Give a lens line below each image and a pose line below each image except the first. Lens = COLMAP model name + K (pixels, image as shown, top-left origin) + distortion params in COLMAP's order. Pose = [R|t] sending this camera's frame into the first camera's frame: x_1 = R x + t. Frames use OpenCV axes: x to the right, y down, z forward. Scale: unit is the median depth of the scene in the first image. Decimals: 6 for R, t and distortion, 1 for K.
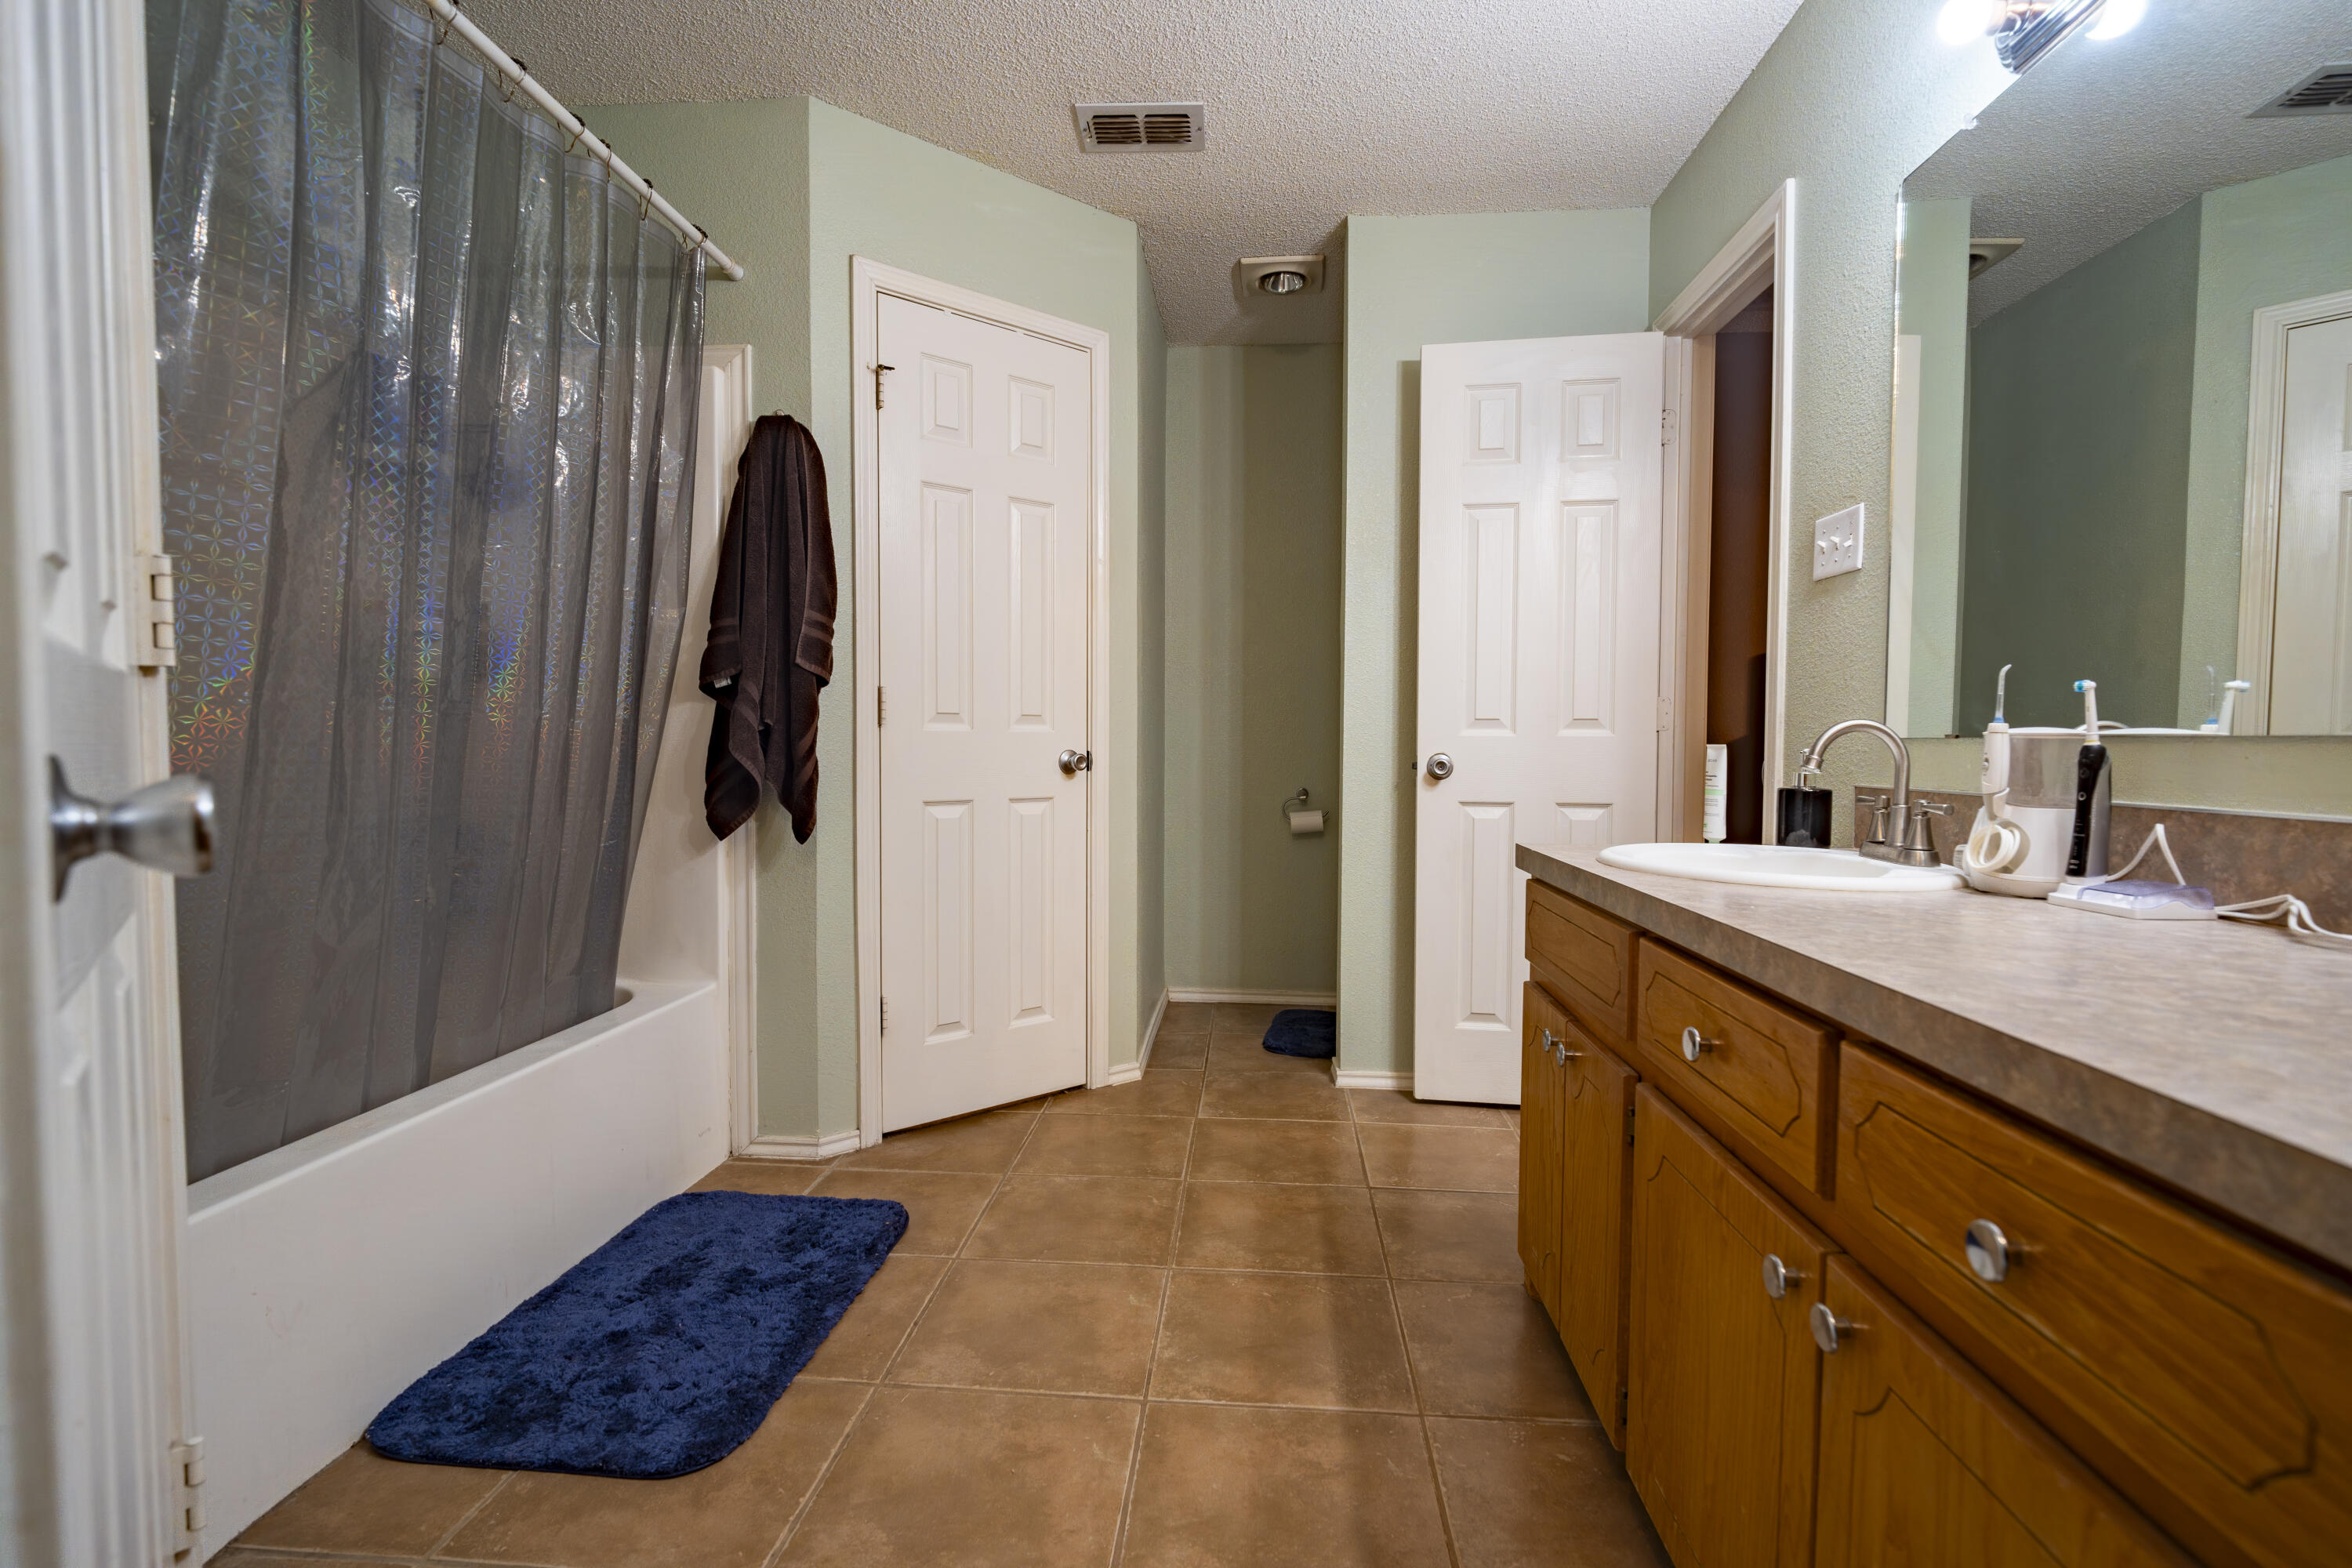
lens RADIAL K [[1095.0, 0, 1168.1], [0, 1095.0, 775.2], [0, 0, 1]] dist [0.001458, -0.003155]
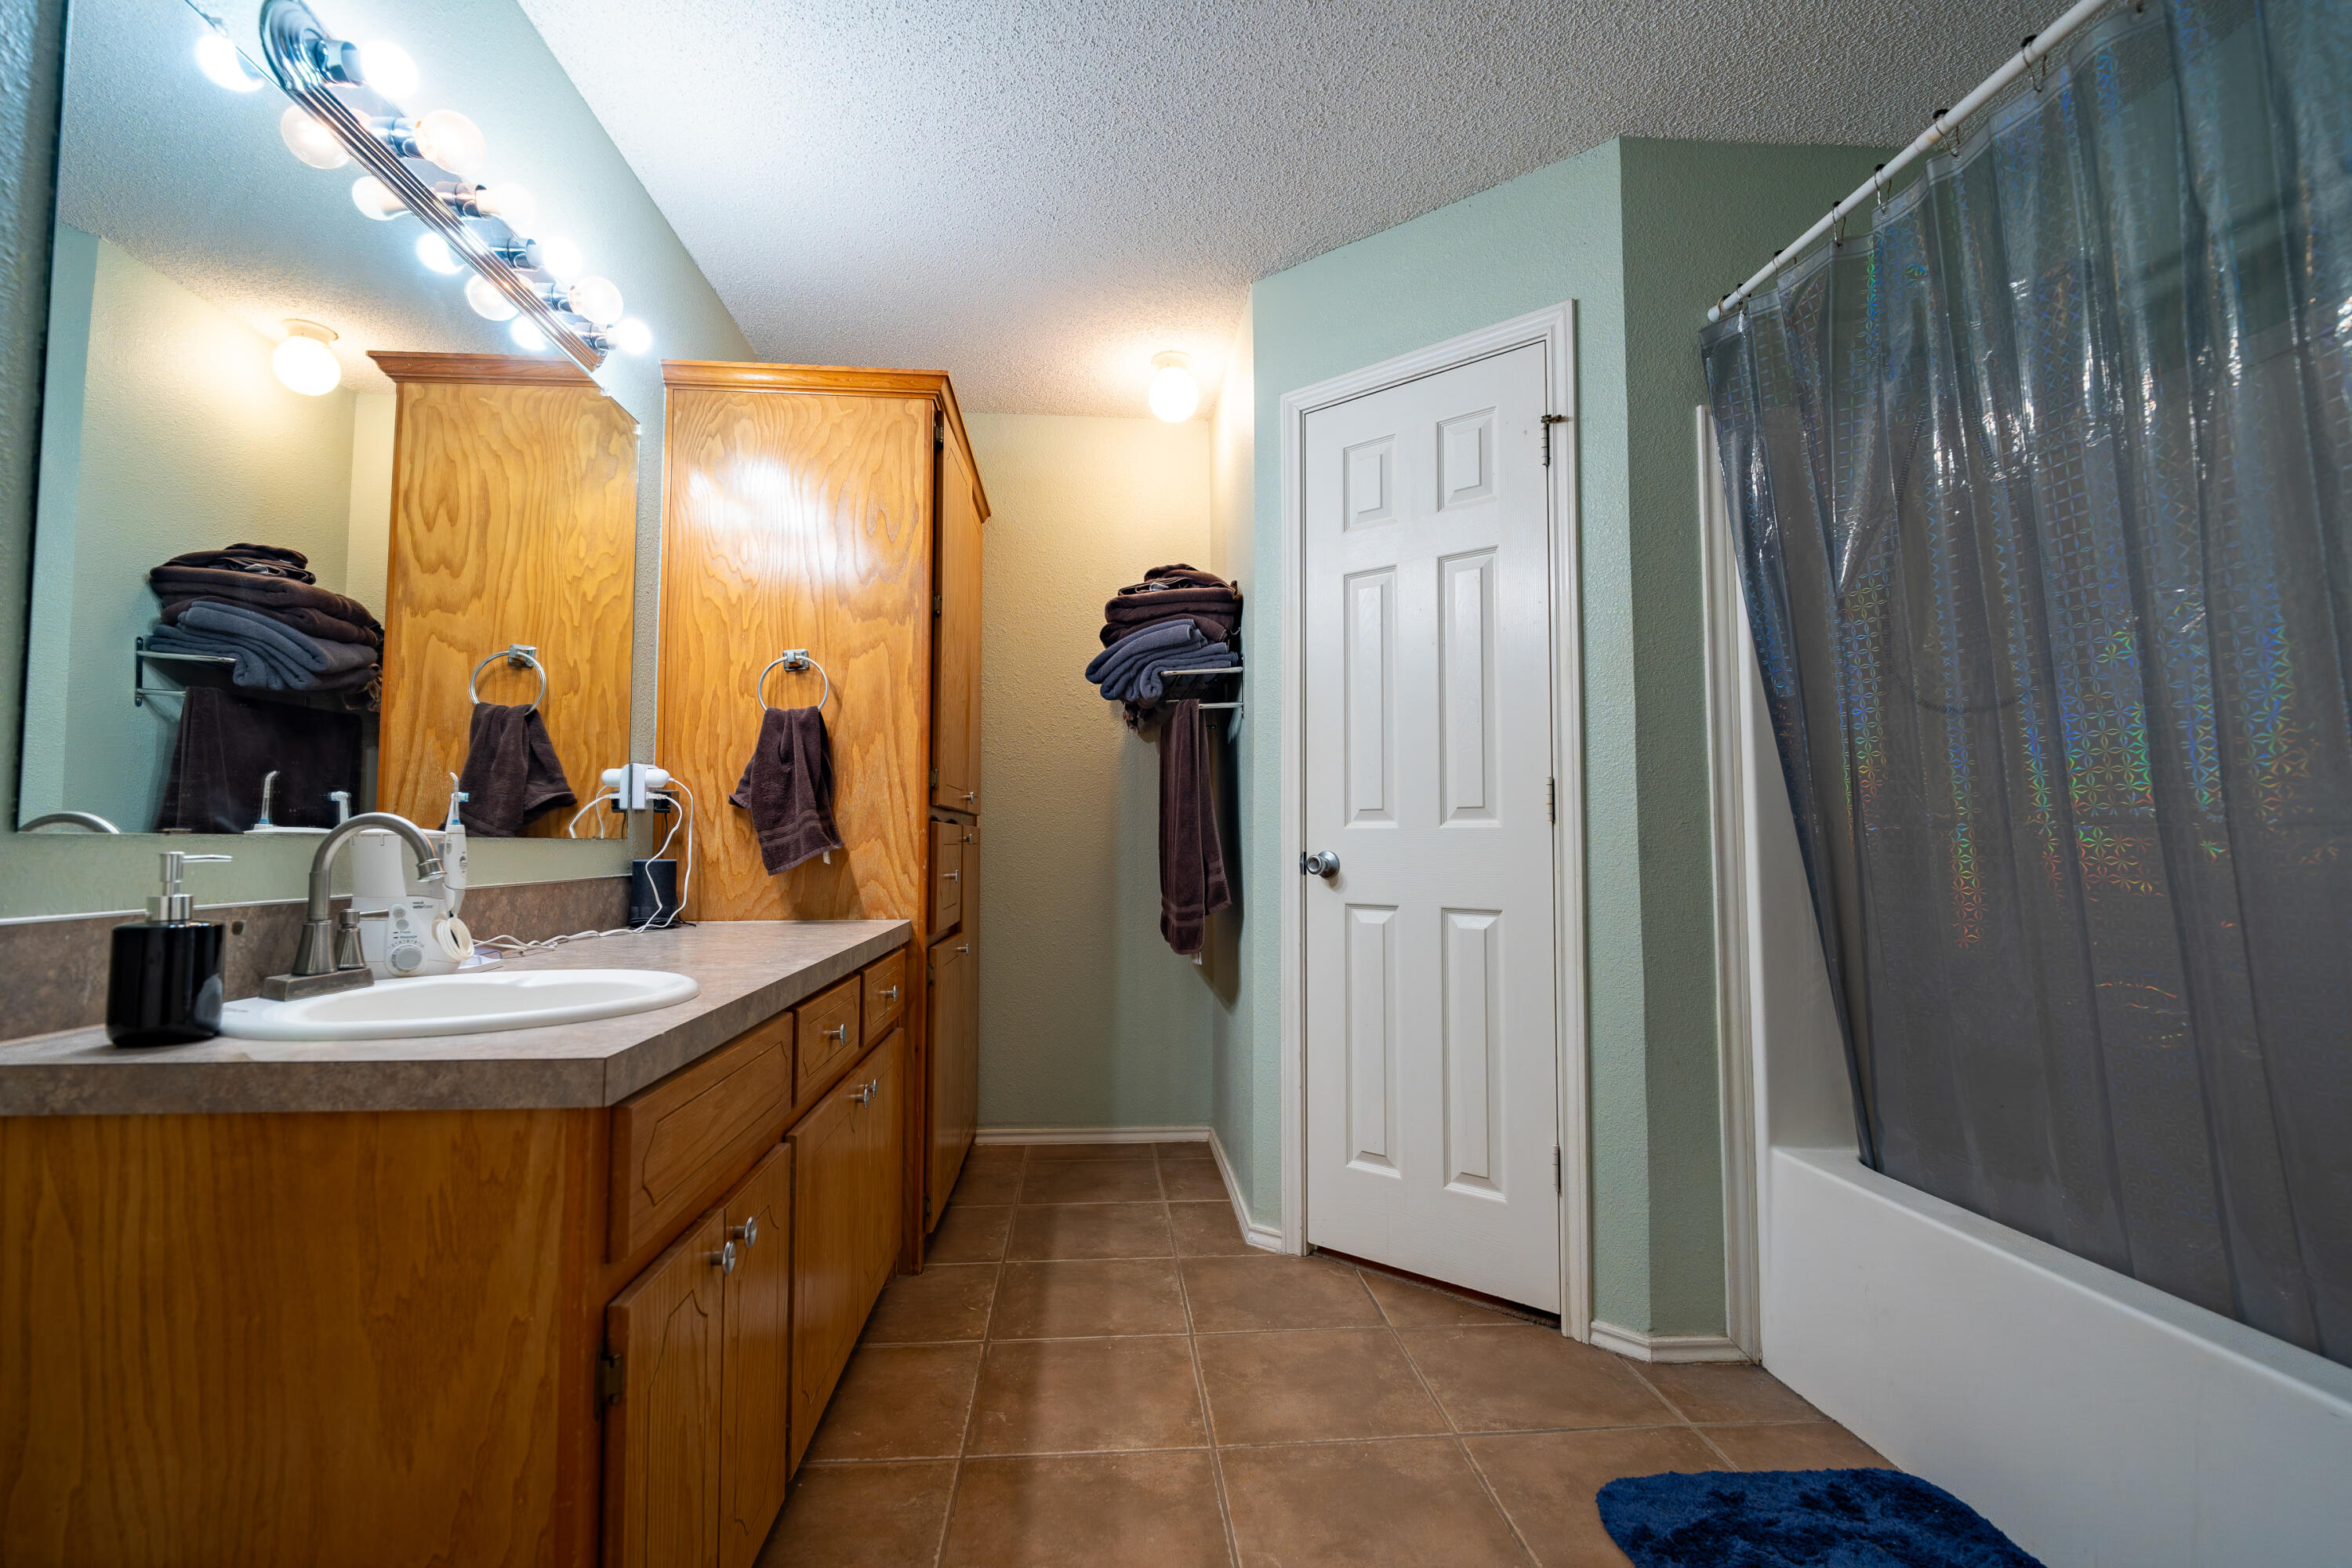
lens RADIAL K [[1095.0, 0, 1177.1], [0, 1095.0, 783.5], [0, 0, 1]] dist [0.001458, -0.003155]
pose [[-0.986736, -0.014339, -0.161696, 0.195438], [-0.009288, 0.999446, -0.031949, -0.061241], [0.162065, -0.030023, -0.986323, 1.998338]]
